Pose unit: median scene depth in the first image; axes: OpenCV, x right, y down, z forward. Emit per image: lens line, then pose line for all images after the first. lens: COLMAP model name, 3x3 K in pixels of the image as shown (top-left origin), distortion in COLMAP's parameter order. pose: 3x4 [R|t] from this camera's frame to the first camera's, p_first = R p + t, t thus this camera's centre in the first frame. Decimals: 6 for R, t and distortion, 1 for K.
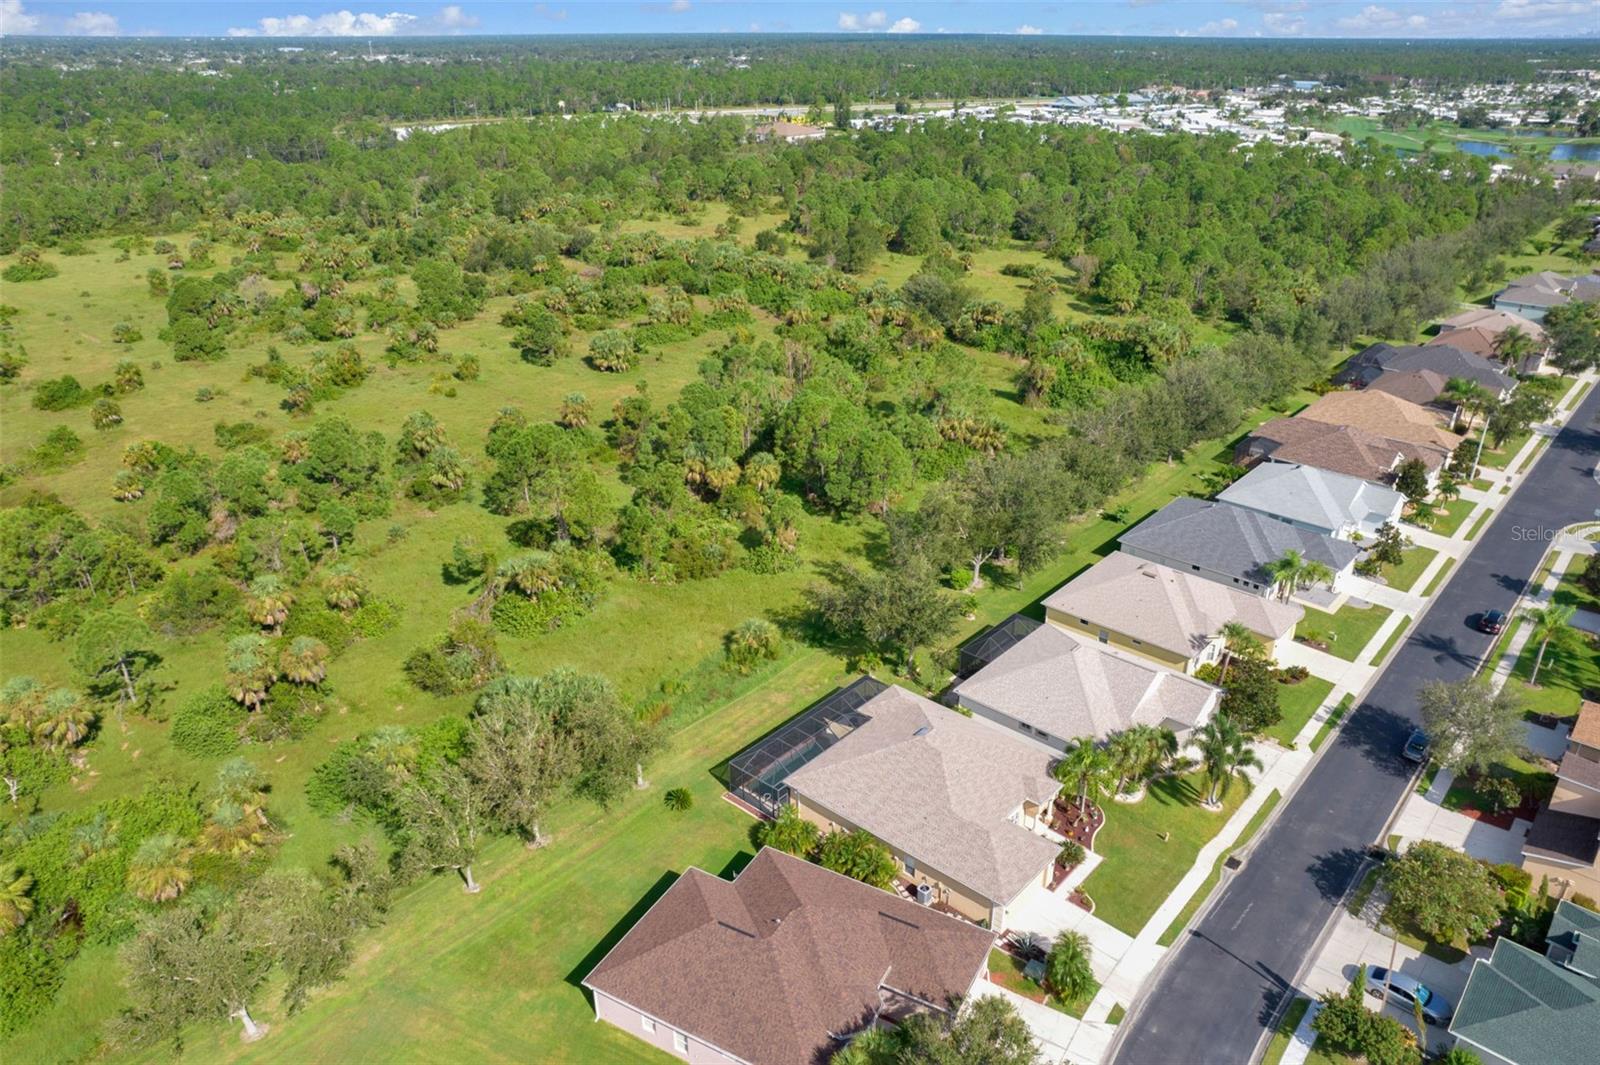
lens RADIAL K [[1101.6, 0, 800.0], [0, 1101.6, 532.5], [0, 0, 1]] dist [-0.076179, 0.064011]
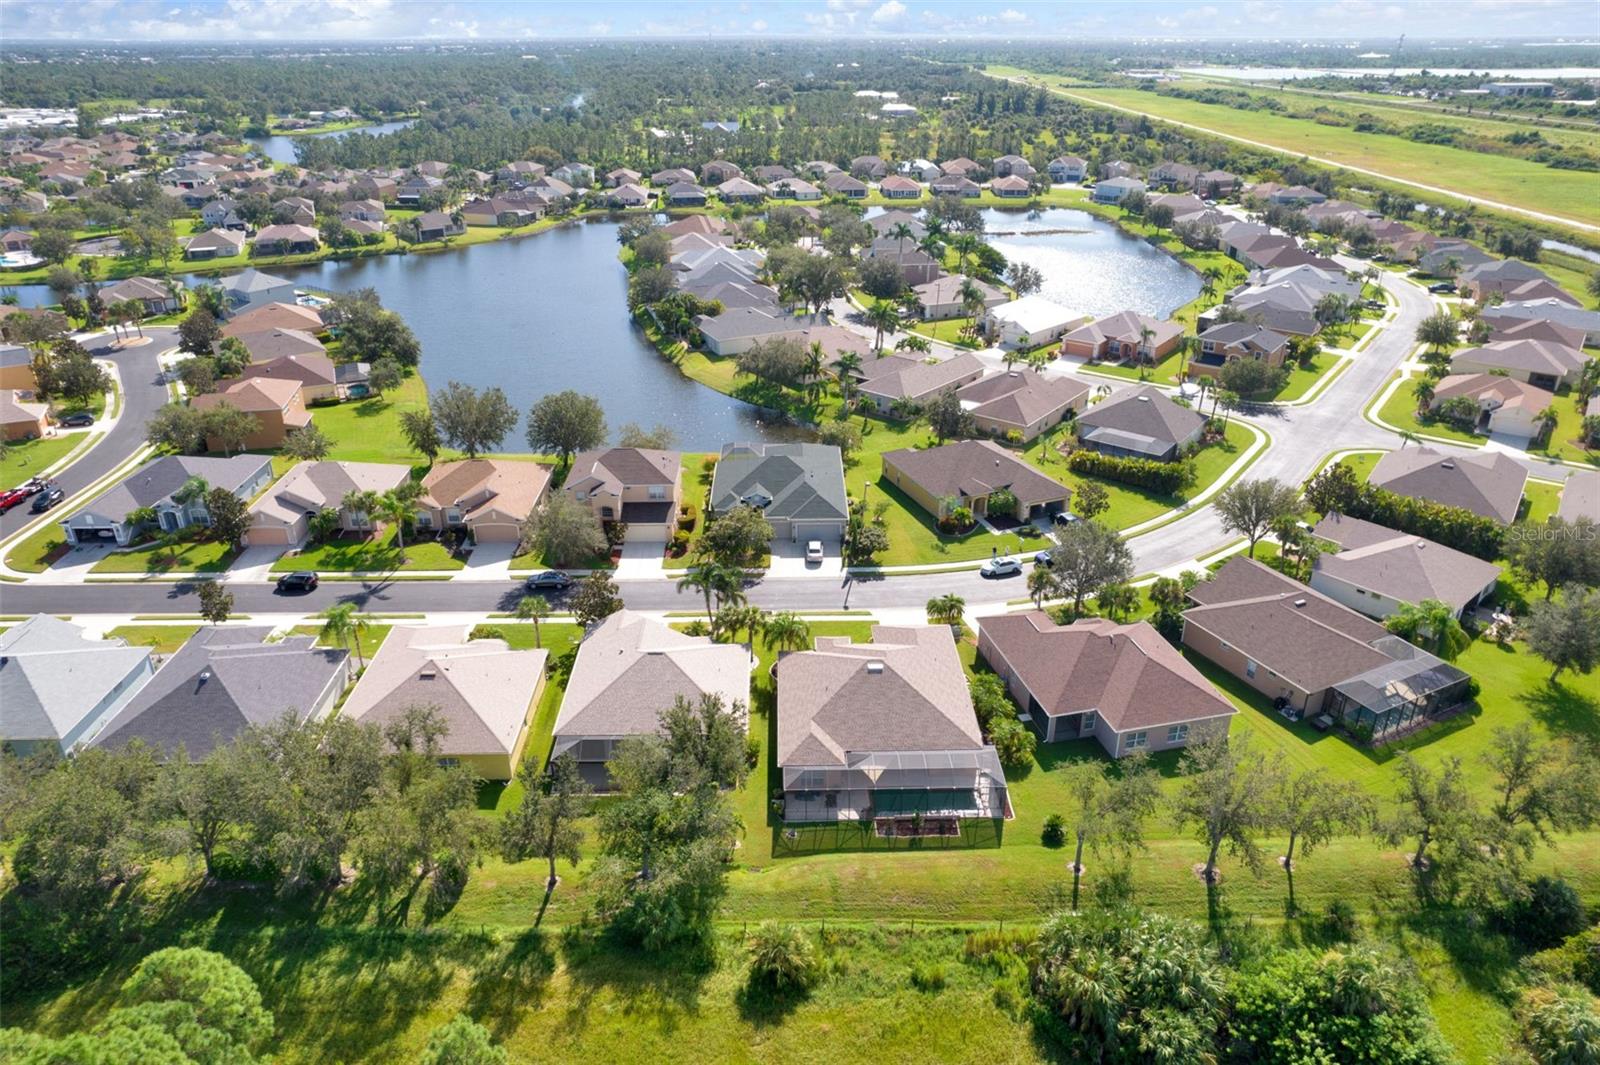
lens RADIAL K [[1062.7, 0, 806.0], [0, 1062.7, 531.9], [0, 0, 1]] dist [-0.076882, 0.066489]
pose [[-0.675691, -0.319266, 0.664462, -0.237715], [0.311701, 0.693081, 0.649986, -0.295510], [-0.668044, 0.646304, -0.368793, 0.631619]]
